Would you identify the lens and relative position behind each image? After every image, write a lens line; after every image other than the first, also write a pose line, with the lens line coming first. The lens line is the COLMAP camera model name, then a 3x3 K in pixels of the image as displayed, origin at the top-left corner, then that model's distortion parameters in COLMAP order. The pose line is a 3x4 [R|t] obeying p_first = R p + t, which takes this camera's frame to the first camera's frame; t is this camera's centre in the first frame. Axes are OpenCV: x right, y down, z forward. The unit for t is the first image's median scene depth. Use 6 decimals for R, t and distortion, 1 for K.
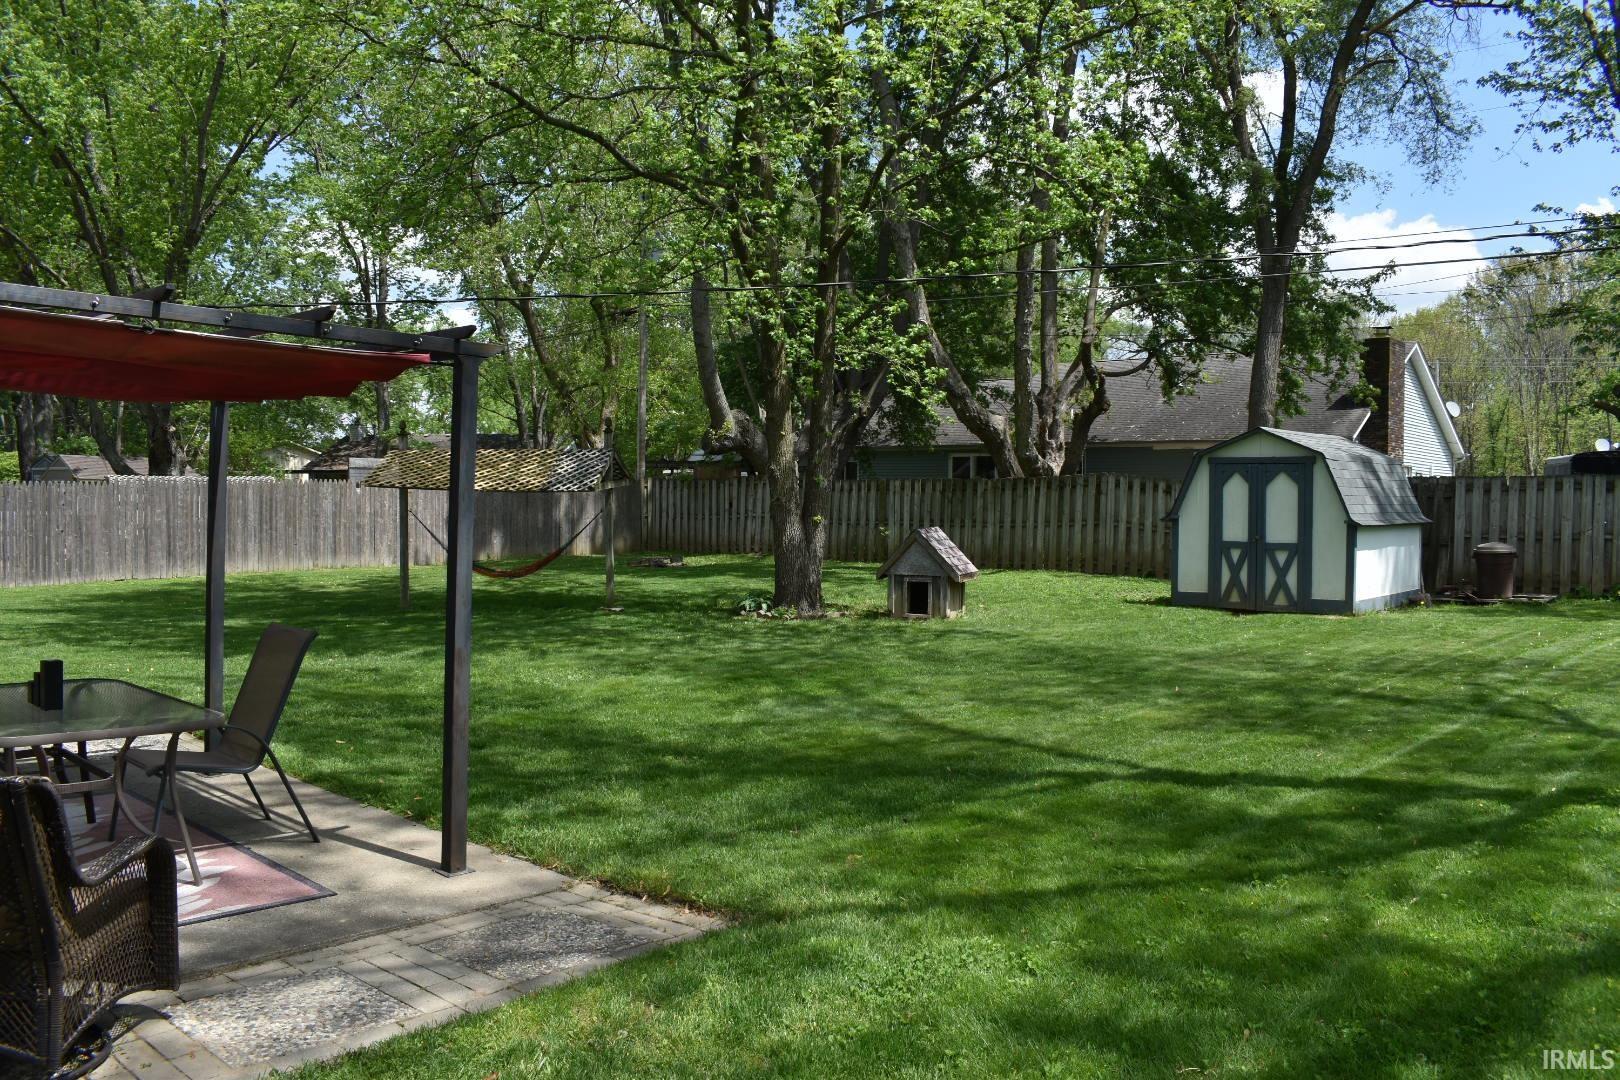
lens RADIAL K [[1279.1, 0, 816.1], [0, 1279.1, 521.2], [0, 0, 1]] dist [-0.108159, 0.008716]
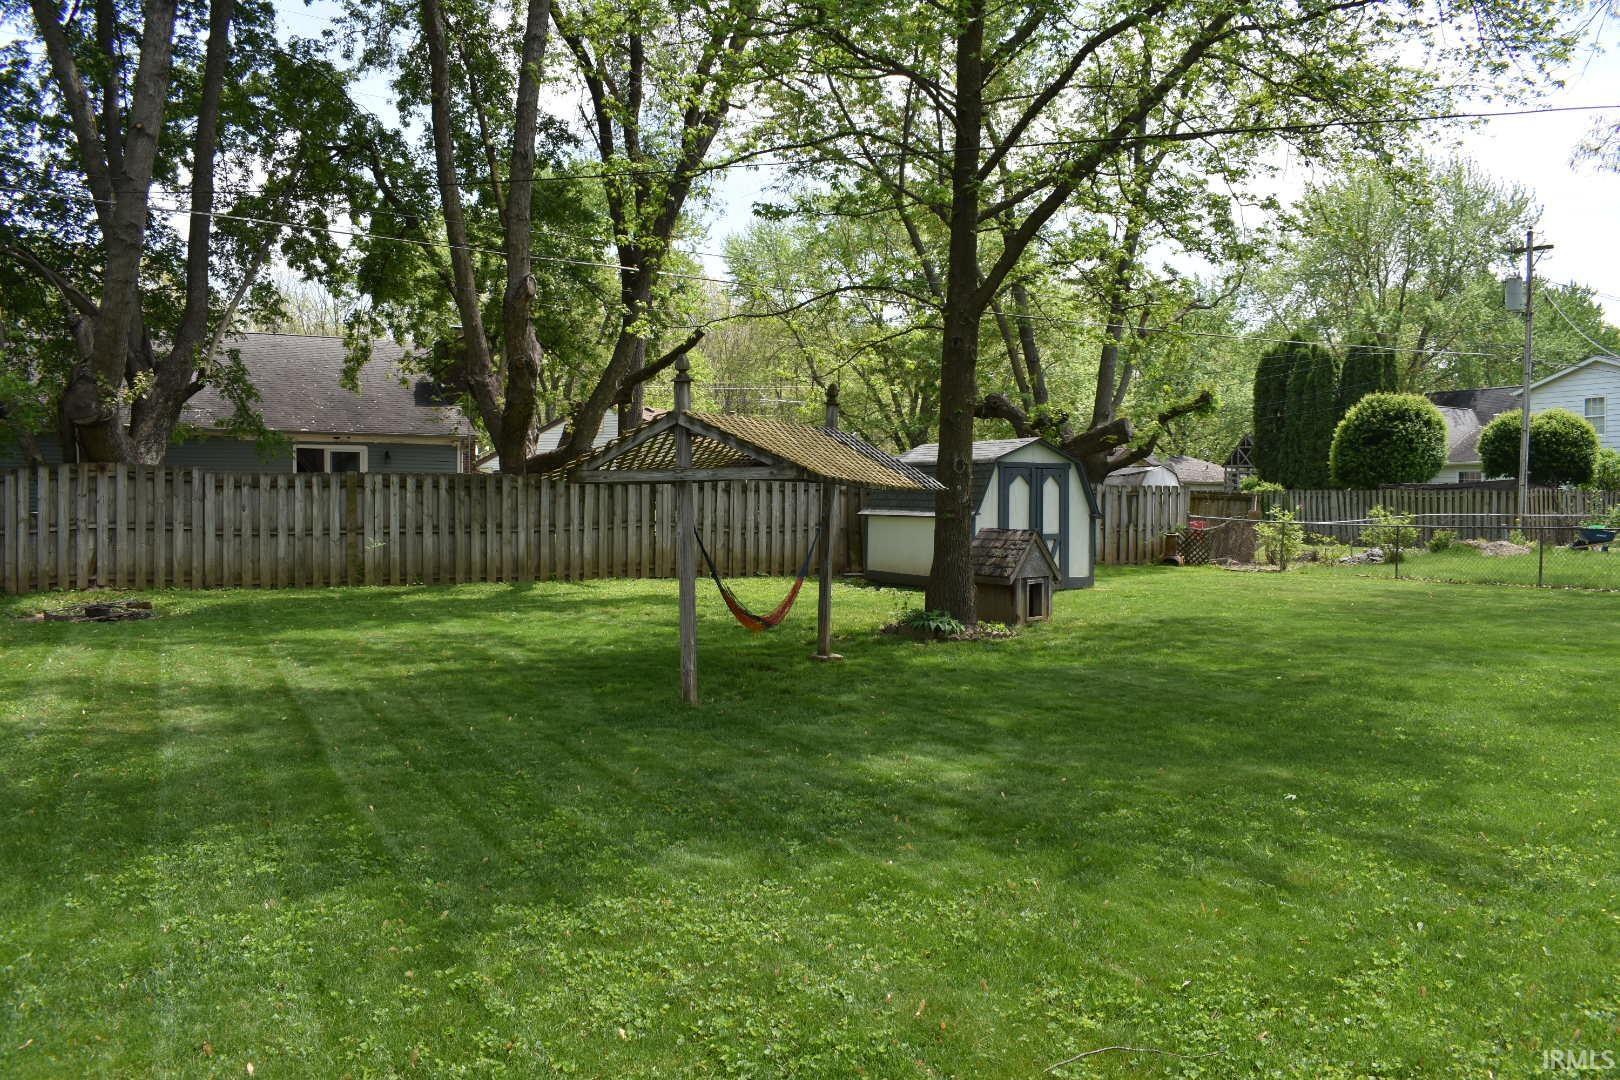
lens RADIAL K [[1279.1, 0, 816.1], [0, 1279.1, 521.2], [0, 0, 1]] dist [-0.108159, 0.008716]
pose [[0.305410, -0.026153, 0.951862, -0.615762], [0.017476, 0.999608, 0.021857, -0.017894], [-0.952061, 0.009959, 0.305748, 0.577070]]
